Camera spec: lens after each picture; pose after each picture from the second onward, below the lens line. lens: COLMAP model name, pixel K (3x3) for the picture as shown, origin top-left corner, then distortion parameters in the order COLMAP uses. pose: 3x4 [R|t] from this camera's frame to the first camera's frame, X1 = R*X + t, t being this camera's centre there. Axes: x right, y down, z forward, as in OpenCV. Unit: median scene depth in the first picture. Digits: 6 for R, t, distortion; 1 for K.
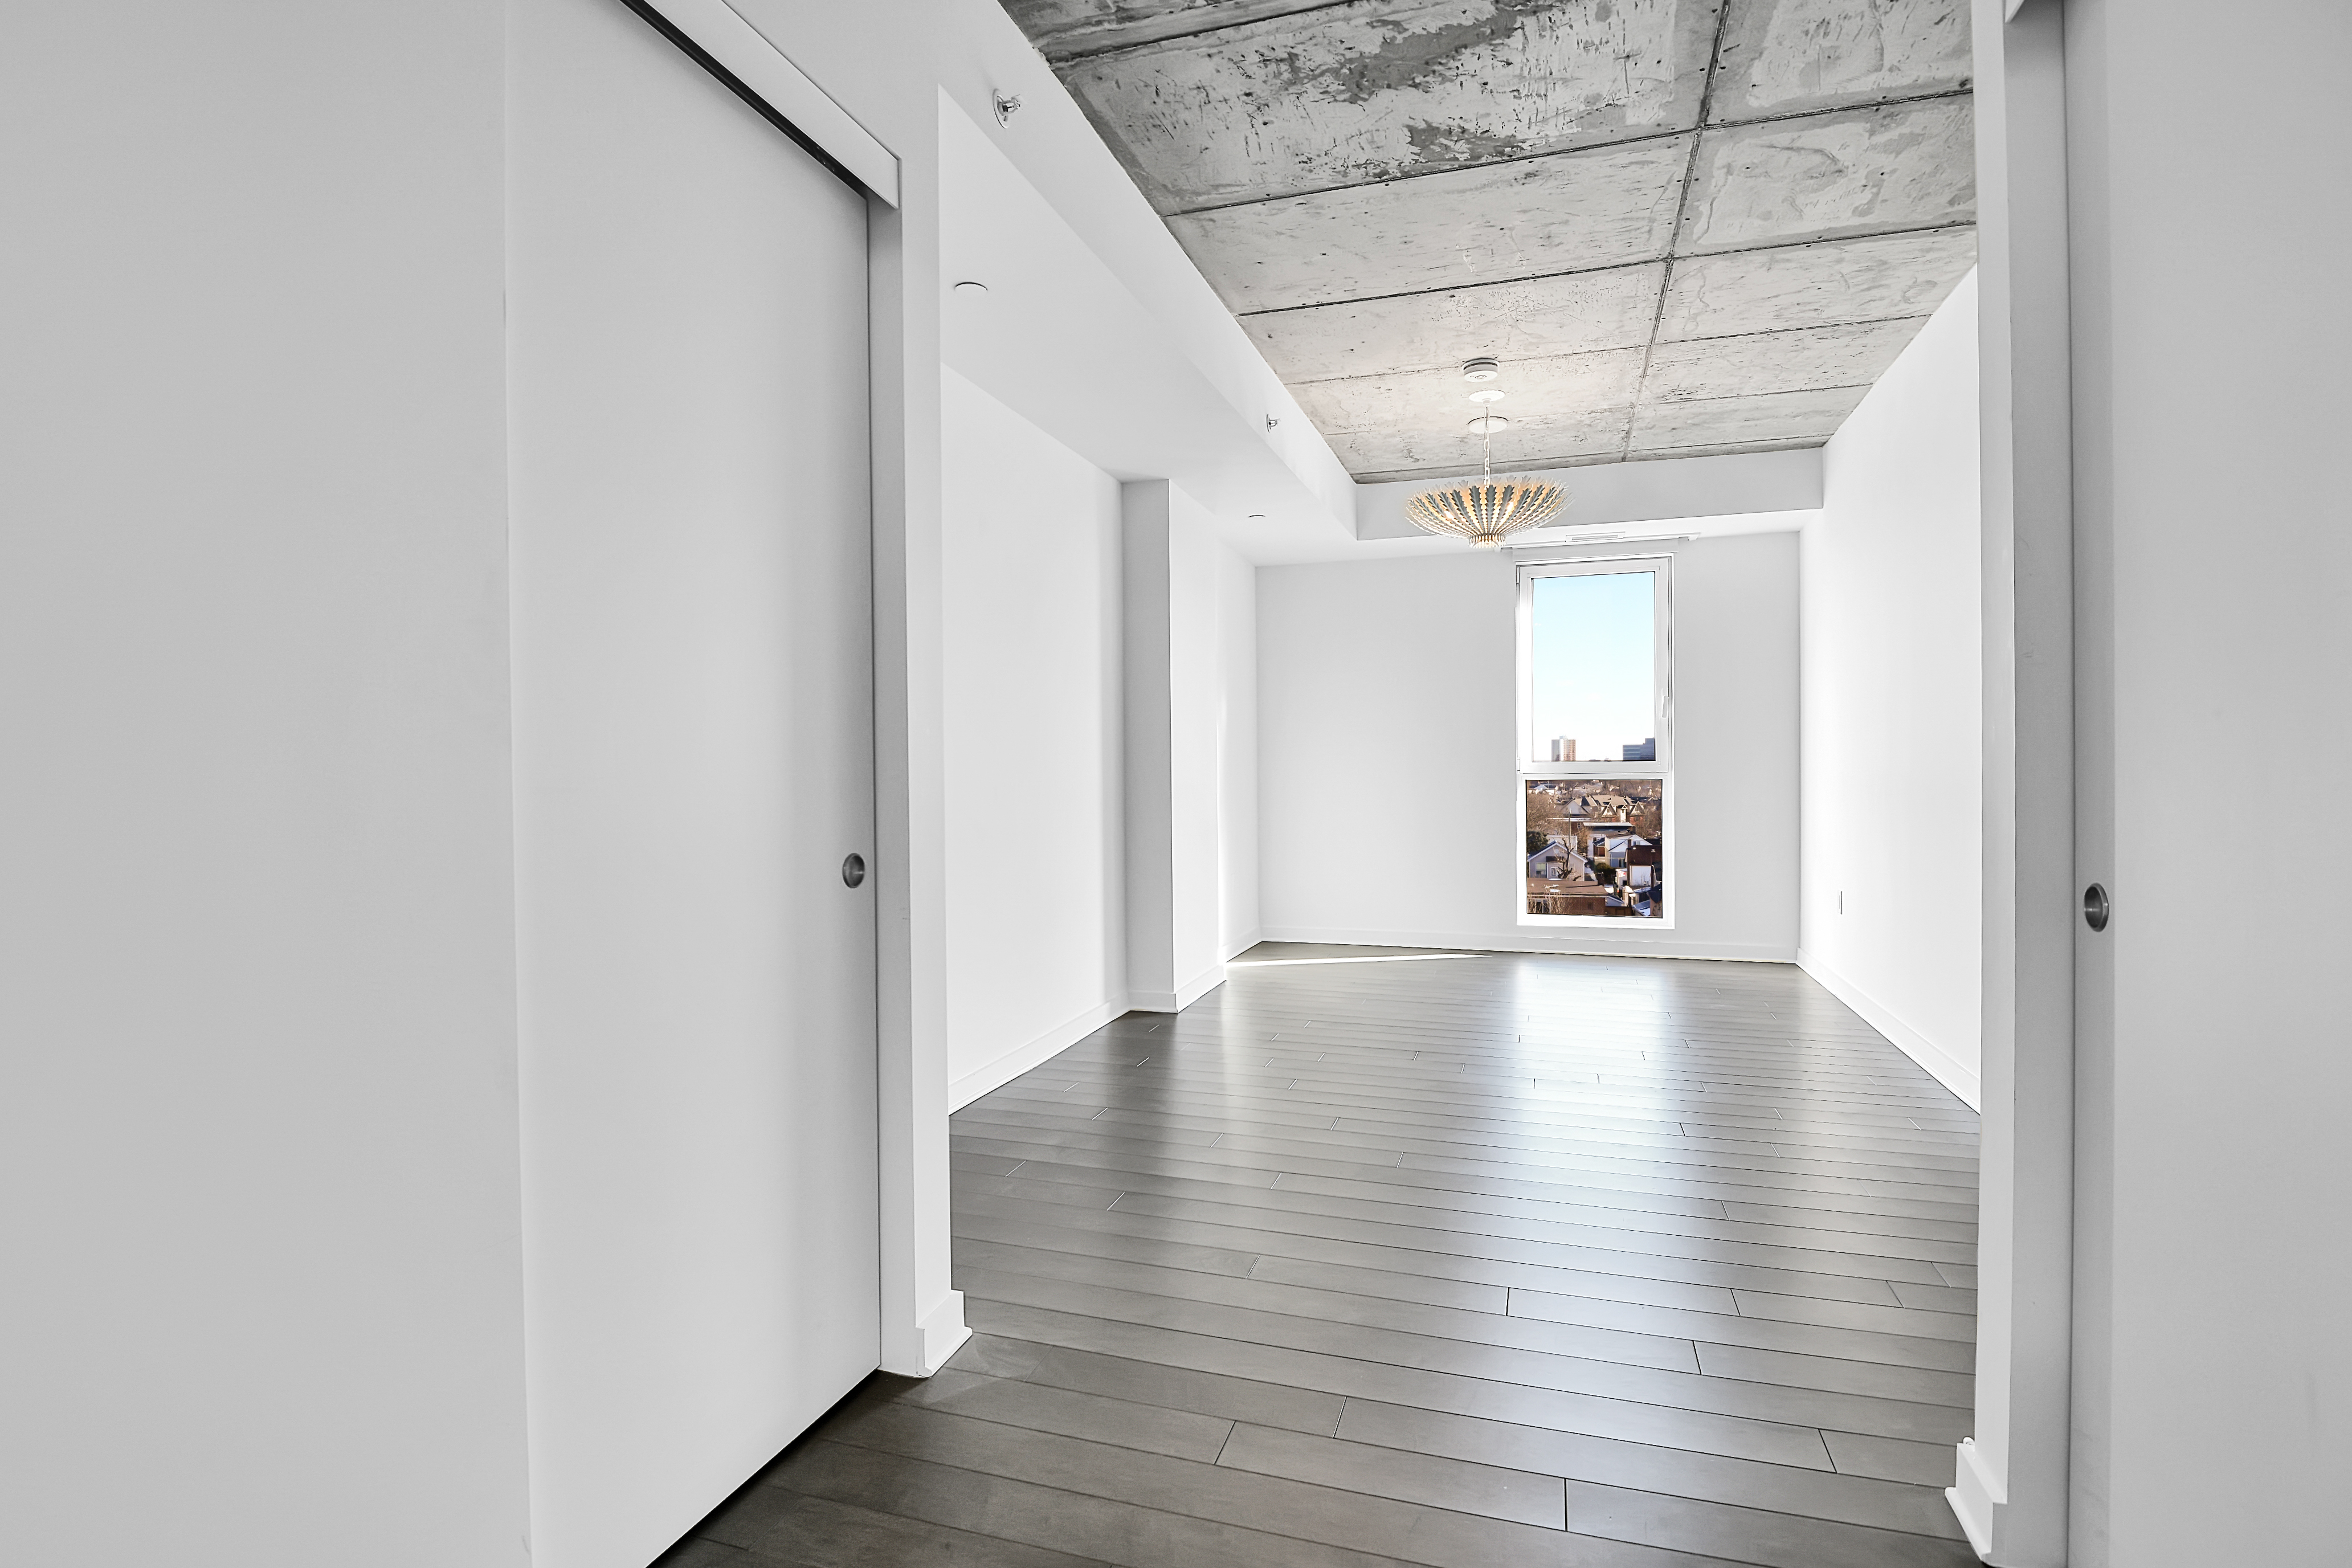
lens RADIAL K [[1073.4, 0, 1021.1], [0, 1073.4, 776.2], [0, 0, 1]] dist [0.009908, -0.012413]
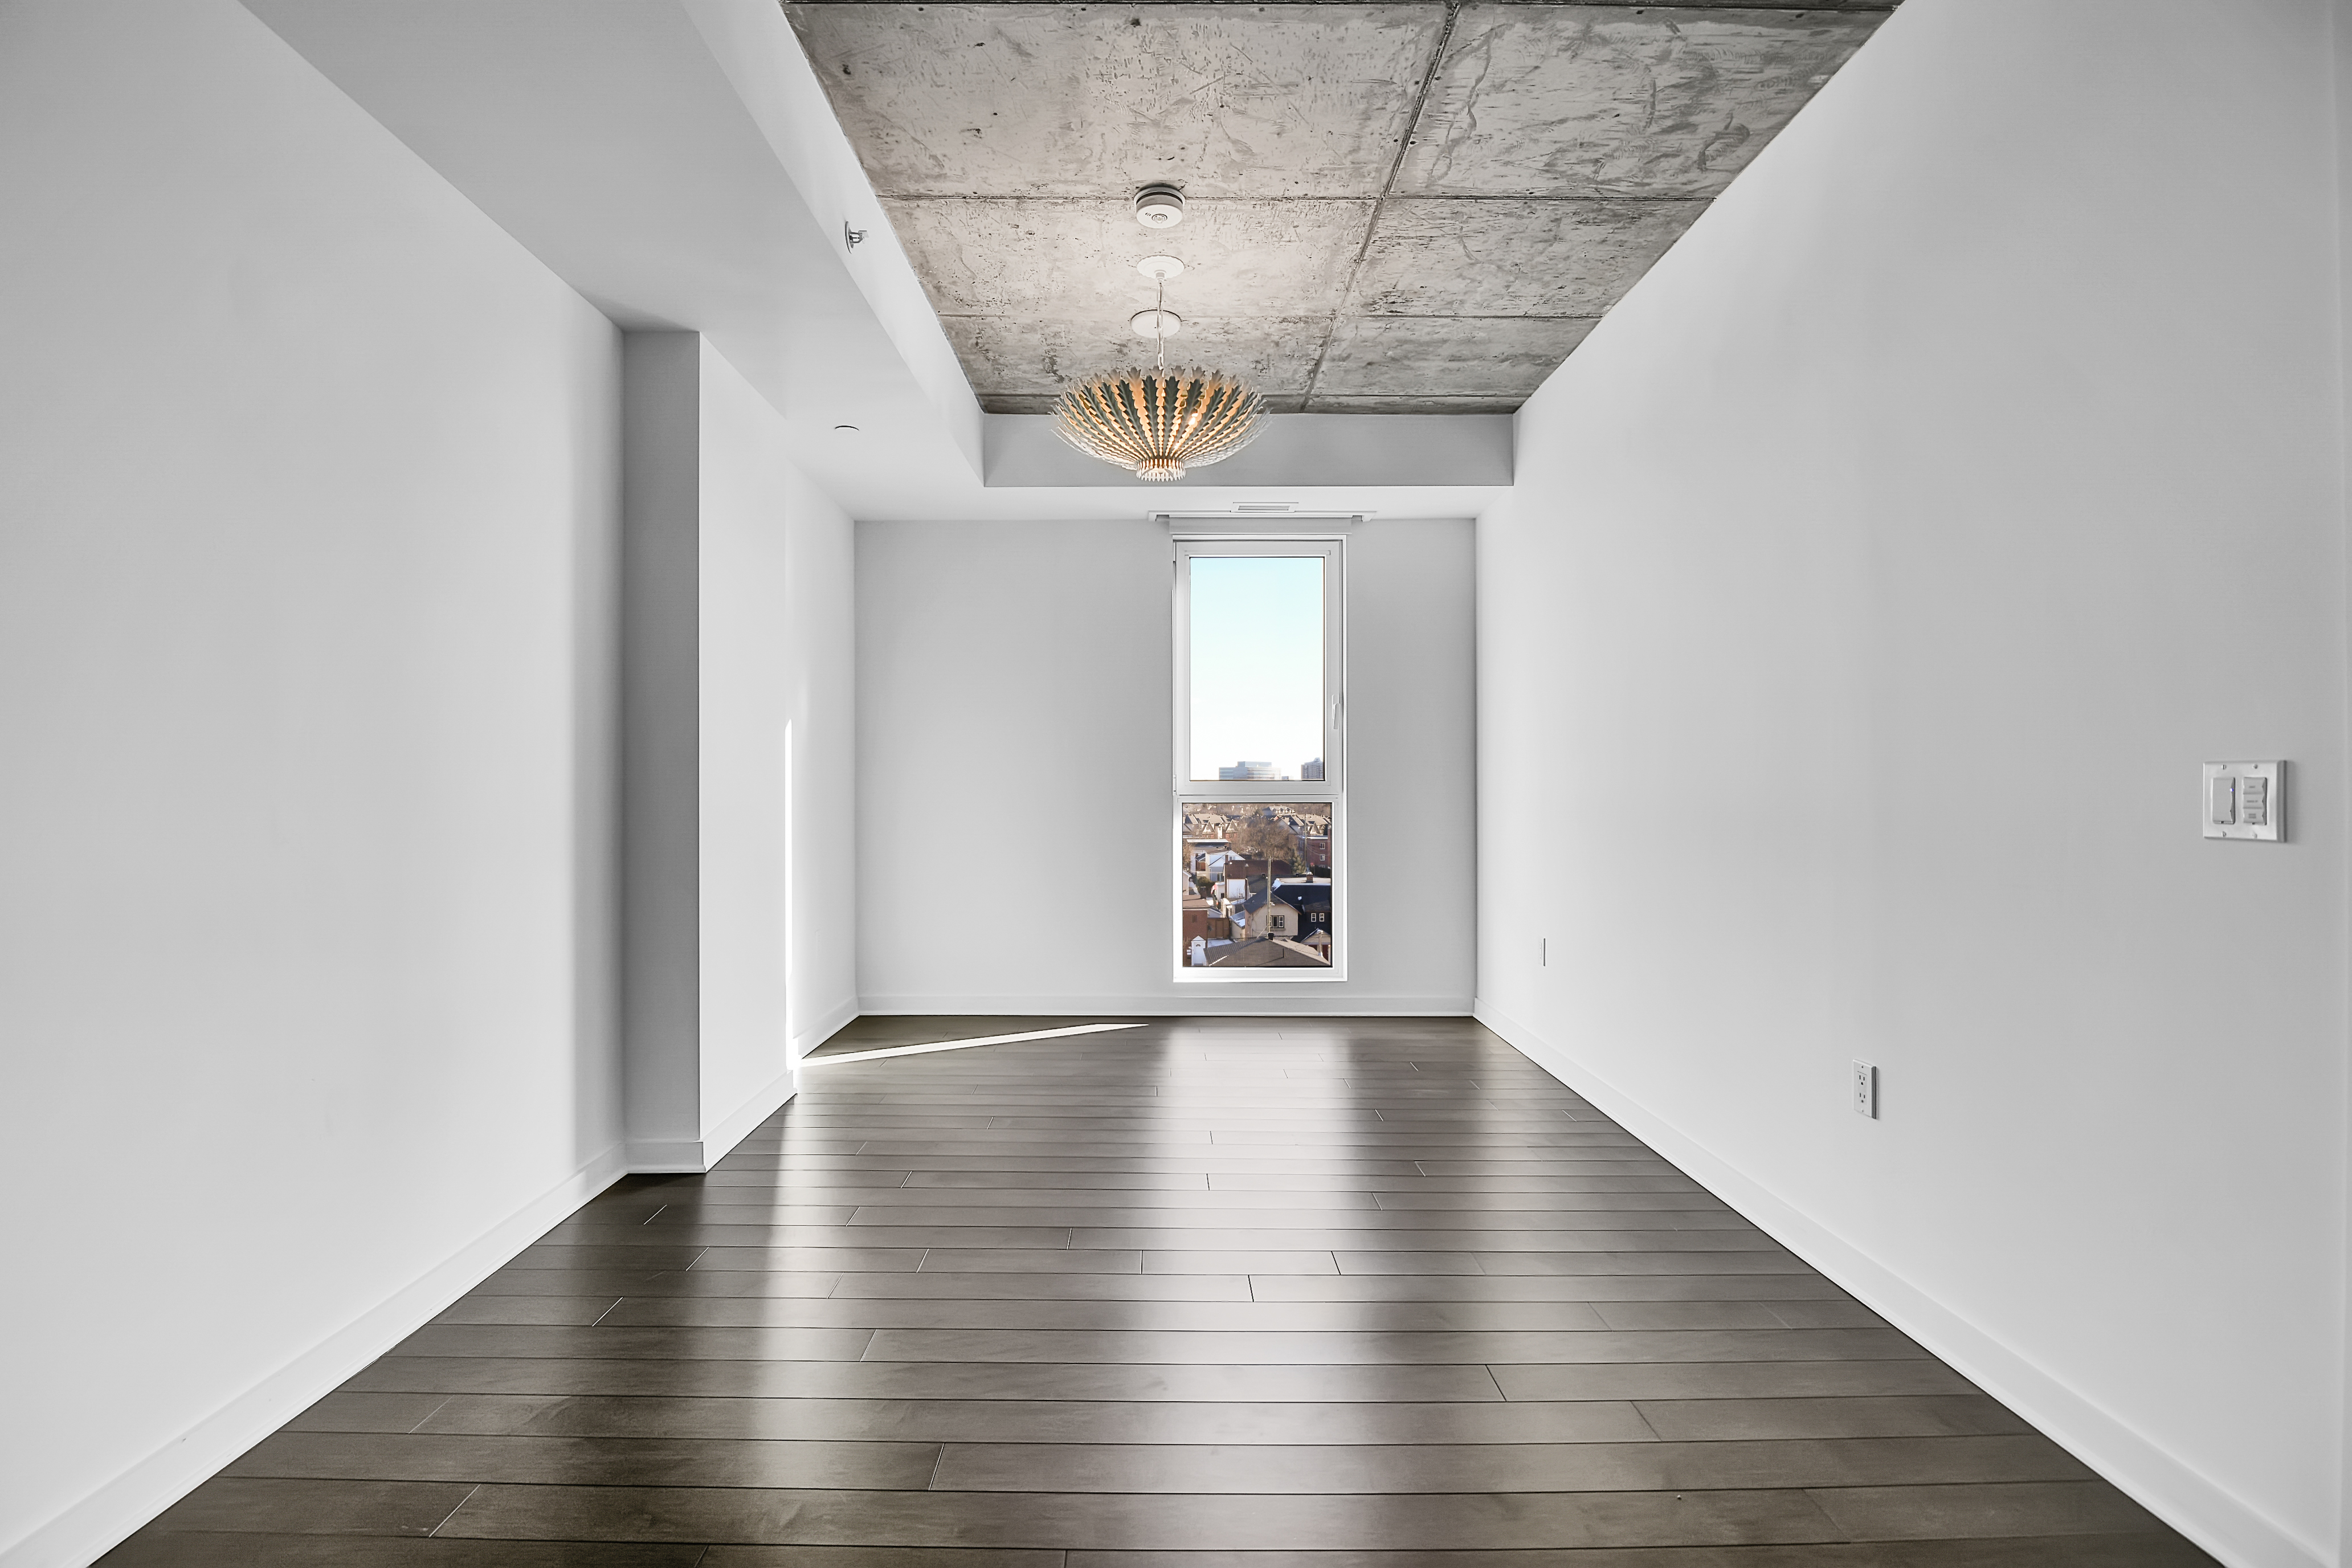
lens RADIAL K [[1095.9, 0, 1164.2], [0, 1095.9, 784.8], [0, 0, 1]] dist [-0.000099, -0.013809]
pose [[0.893088, 0.008569, 0.449800, 0.099825], [-0.004511, 0.999939, -0.010093, -0.002248], [-0.449859, 0.006985, 0.893072, 0.316647]]
